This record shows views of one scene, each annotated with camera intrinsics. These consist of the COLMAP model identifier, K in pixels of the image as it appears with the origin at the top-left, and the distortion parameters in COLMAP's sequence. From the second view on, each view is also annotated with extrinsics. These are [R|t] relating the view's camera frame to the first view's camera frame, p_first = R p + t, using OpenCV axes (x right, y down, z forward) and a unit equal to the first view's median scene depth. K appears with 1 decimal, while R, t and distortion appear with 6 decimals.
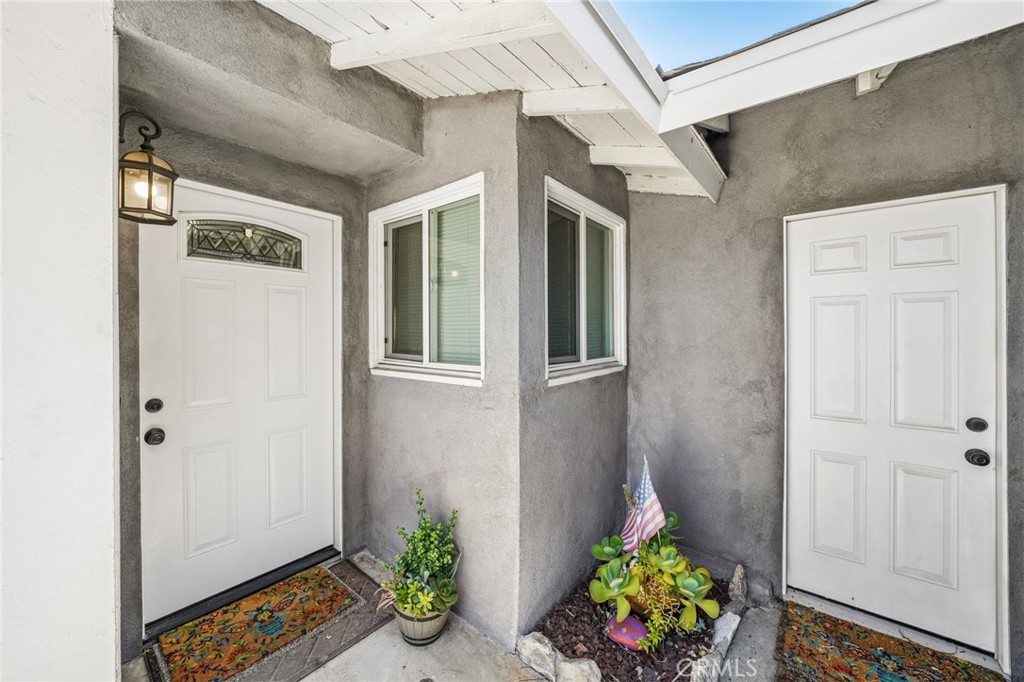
lens RADIAL K [[393.0, 0, 507.0], [0, 393.0, 332.5], [0, 0, 1]] dist [-0.010743, 0.003209]
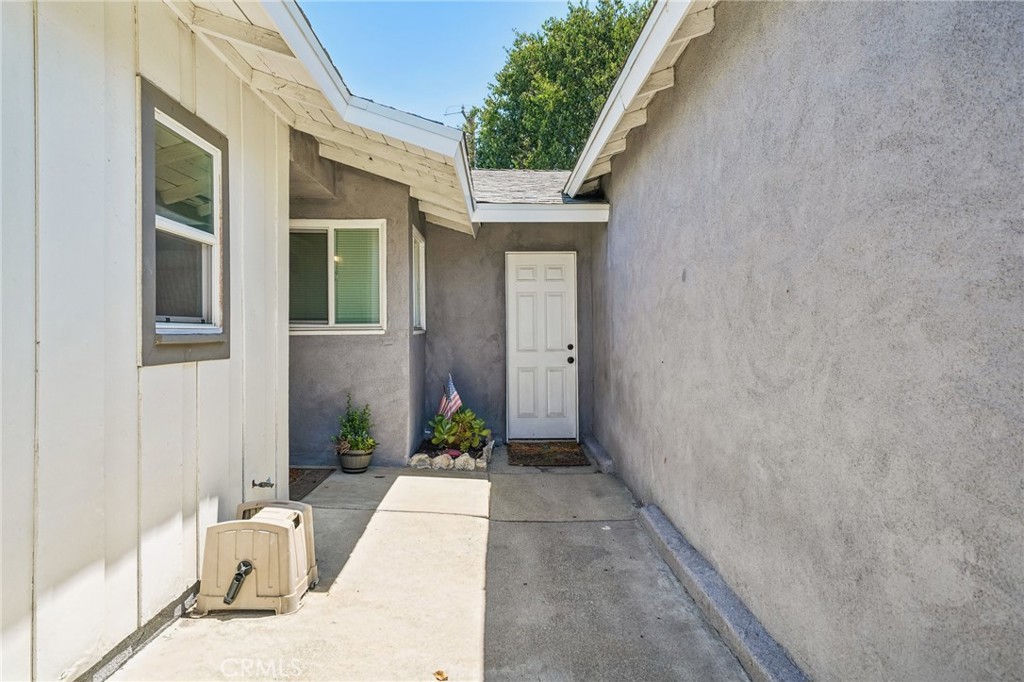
lens RADIAL K [[621.4, 0, 510.8], [0, 621.4, 337.5], [0, 0, 1]] dist [-0.001197, -0.000025]
pose [[0.762983, -0.008857, 0.646358, -1.302882], [0.008922, 0.999955, 0.003171, 0.130945], [-0.646357, 0.003347, 0.763028, -1.411286]]
